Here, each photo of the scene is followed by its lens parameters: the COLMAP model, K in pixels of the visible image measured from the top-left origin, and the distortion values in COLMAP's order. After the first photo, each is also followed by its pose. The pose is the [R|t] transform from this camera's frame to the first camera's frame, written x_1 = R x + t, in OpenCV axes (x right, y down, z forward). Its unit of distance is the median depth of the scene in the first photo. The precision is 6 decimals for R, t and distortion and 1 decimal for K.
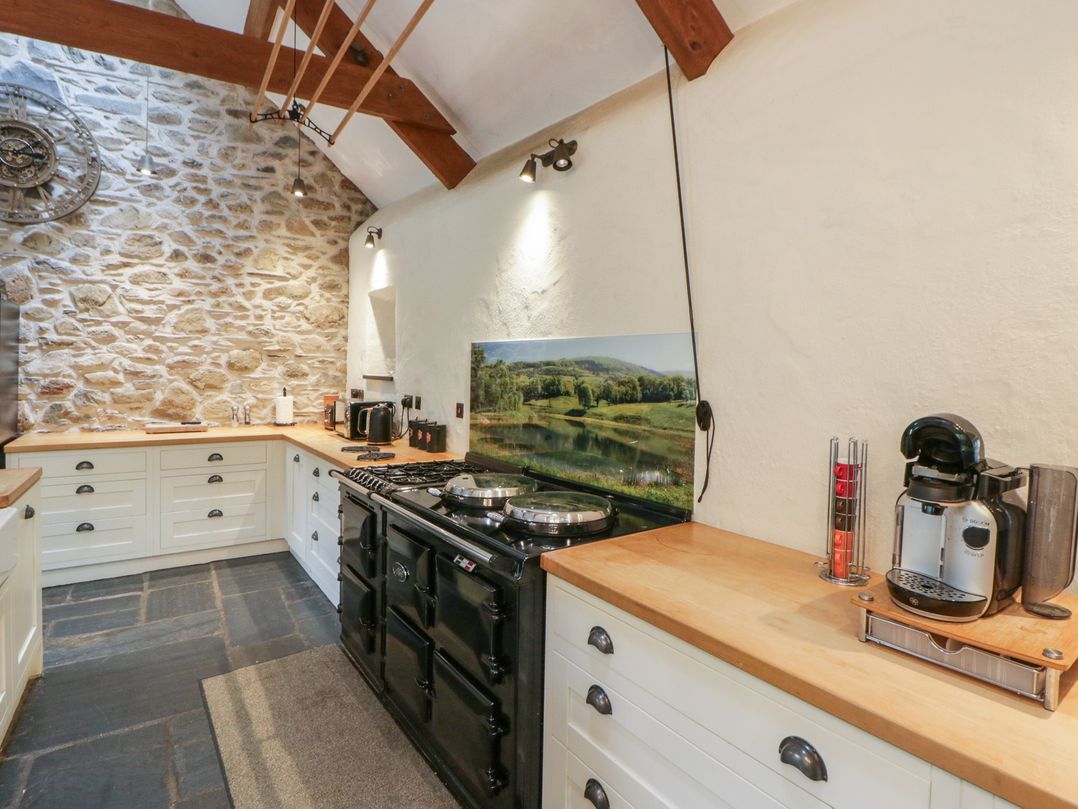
lens RADIAL K [[575.5, 0, 562.3], [0, 575.5, 378.5], [0, 0, 1]] dist [0.004609, -0.015079]
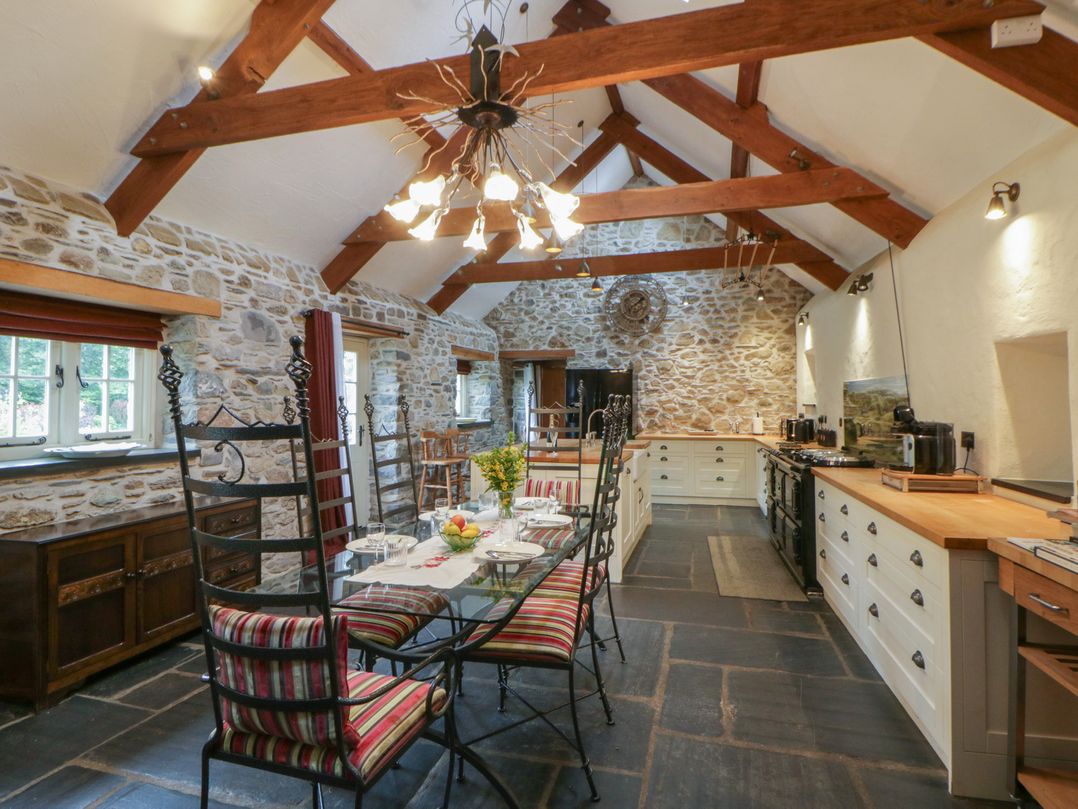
lens RADIAL K [[561.4, 0, 555.8], [0, 561.4, 377.3], [0, 0, 1]] dist [-0.005494, -0.007329]
pose [[0.646276, -0.051892, -0.761338, 0.431444], [0.000032, 0.997687, -0.067974, 0.028243], [0.763104, 0.043906, 0.644783, -0.563599]]
